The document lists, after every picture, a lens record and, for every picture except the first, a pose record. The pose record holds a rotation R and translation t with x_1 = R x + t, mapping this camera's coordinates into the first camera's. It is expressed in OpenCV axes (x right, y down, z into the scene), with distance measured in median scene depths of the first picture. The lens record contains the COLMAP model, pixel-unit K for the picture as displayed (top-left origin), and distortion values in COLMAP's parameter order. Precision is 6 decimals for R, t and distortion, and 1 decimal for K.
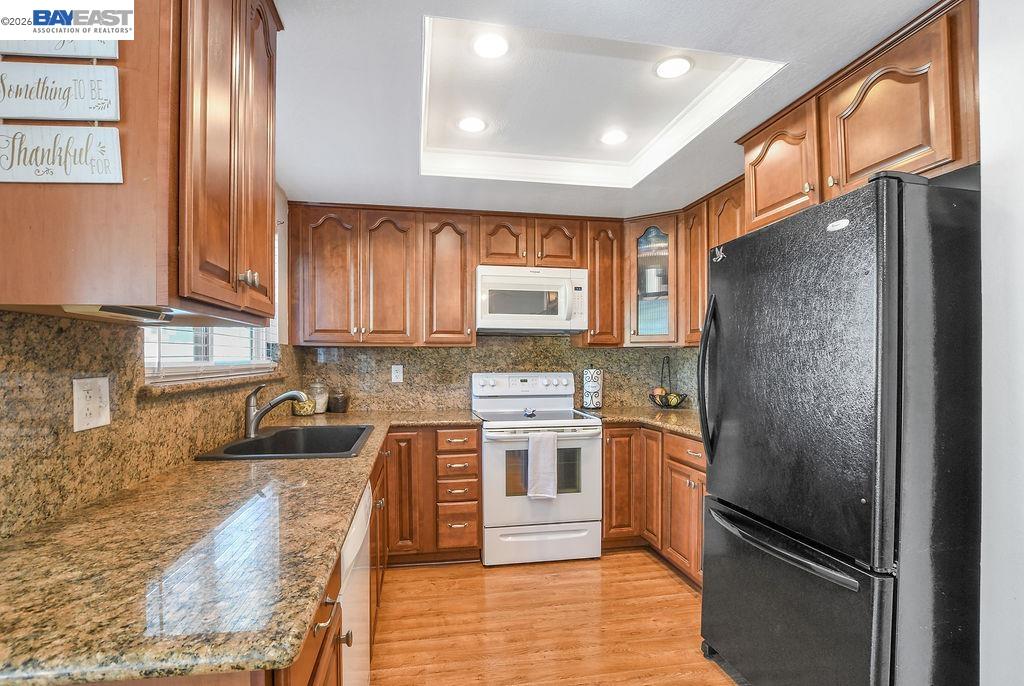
lens RADIAL K [[490.1, 0, 511.2], [0, 490.1, 362.3], [0, 0, 1]] dist [-0.025291, 0.001630]
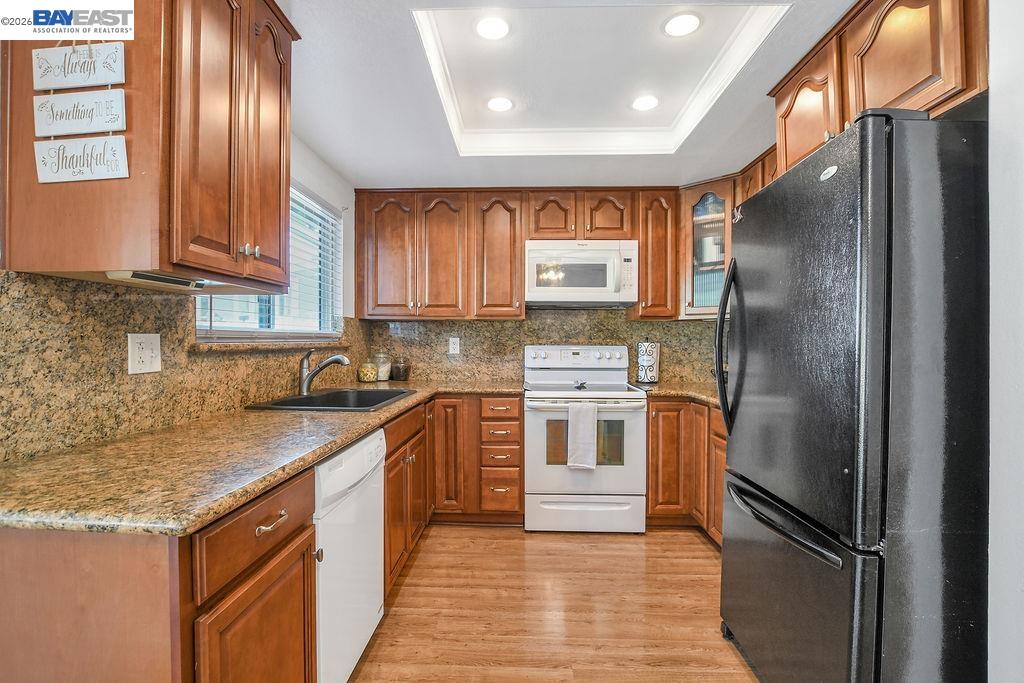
lens RADIAL K [[490.6, 0, 509.4], [0, 490.6, 345.9], [0, 0, 1]] dist [-0.024434, 0.000560]
pose [[0.976362, 0.005783, -0.216062, 0.134079], [-0.004776, 0.999975, 0.005181, 0.020676], [0.216087, -0.004027, 0.976366, -0.017096]]
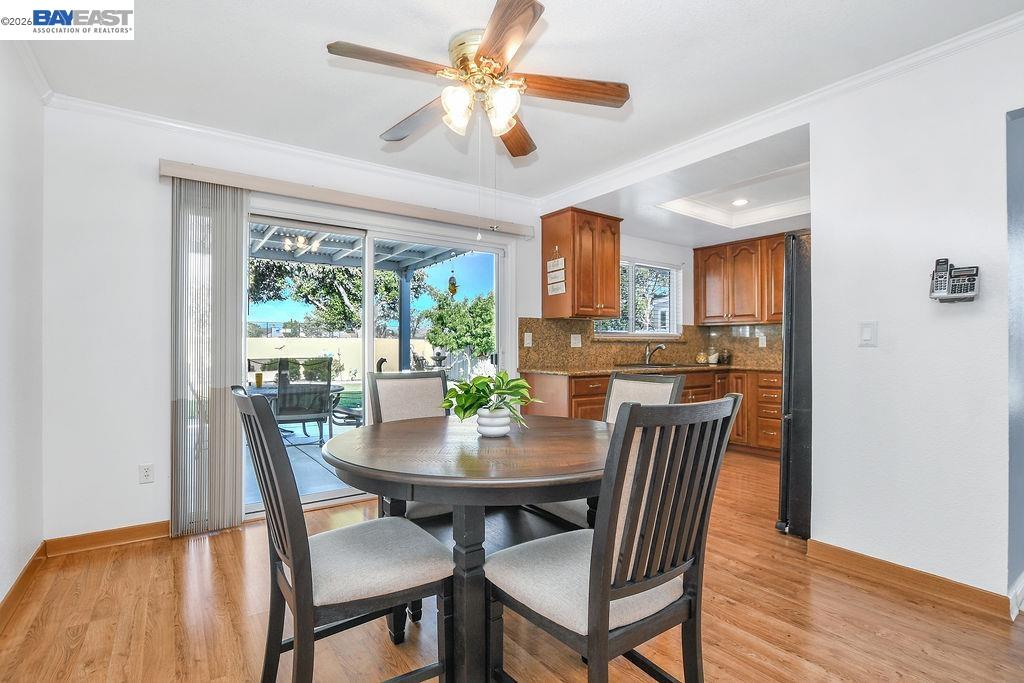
lens RADIAL K [[490.6, 0, 509.4], [0, 490.6, 345.9], [0, 0, 1]] dist [-0.024434, 0.000560]
pose [[0.436425, -0.004241, -0.899731, 0.951464], [-0.004042, 0.999970, -0.006674, 0.059279], [0.899732, 0.006549, 0.436395, -0.471734]]
